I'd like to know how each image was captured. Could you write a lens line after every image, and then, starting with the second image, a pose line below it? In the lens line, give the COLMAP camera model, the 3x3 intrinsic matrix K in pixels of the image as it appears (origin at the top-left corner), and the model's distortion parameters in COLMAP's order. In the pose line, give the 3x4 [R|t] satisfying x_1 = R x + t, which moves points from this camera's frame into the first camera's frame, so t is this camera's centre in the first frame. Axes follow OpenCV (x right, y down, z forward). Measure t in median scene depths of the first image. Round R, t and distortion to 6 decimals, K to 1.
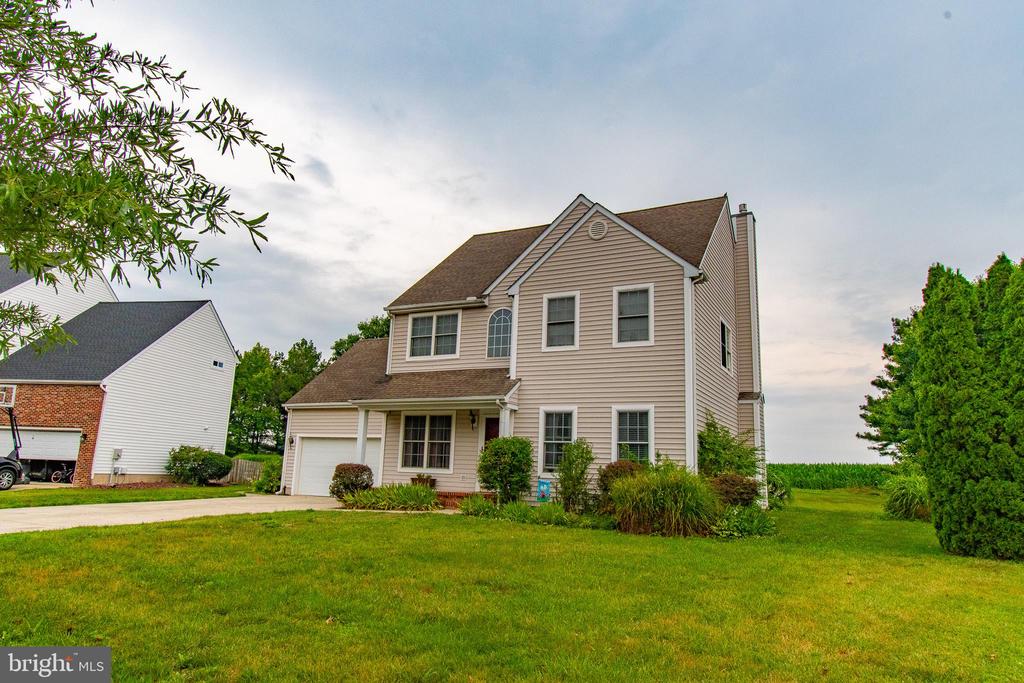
lens RADIAL K [[656.9, 0, 507.1], [0, 656.9, 321.9], [0, 0, 1]] dist [0.001924, -0.002453]
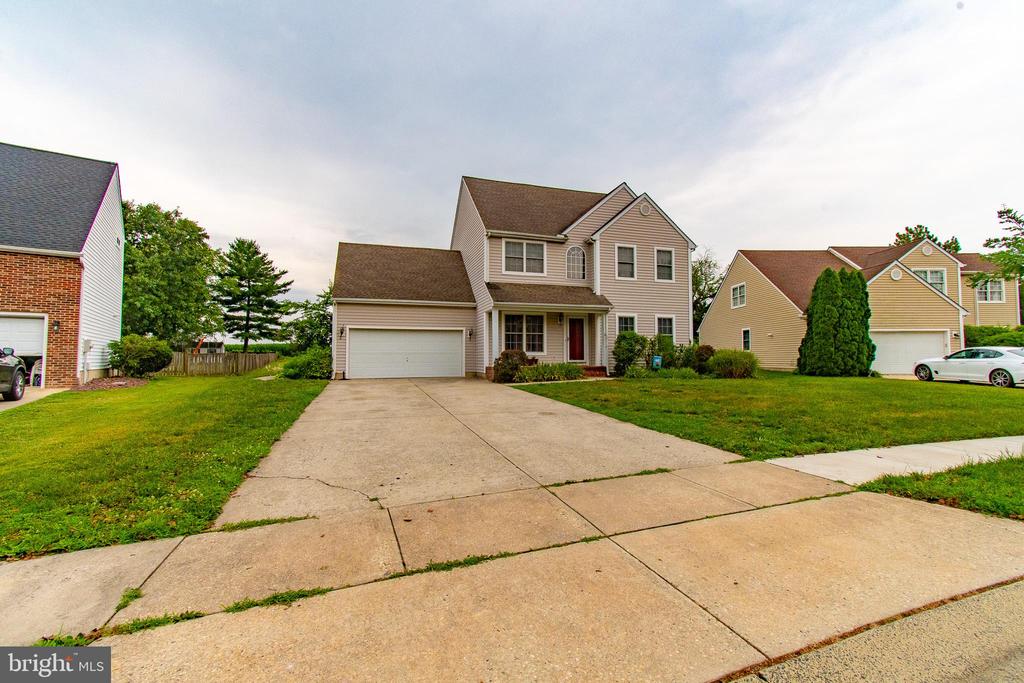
lens RADIAL K [[450.9, 0, 514.0], [0, 450.9, 331.7], [0, 0, 1]] dist [0.002895, -0.001806]
pose [[0.695951, 0.004963, 0.718072, -0.827398], [-0.134896, 0.983077, 0.123945, 0.061218], [-0.705305, -0.183125, 0.684843, 0.352388]]
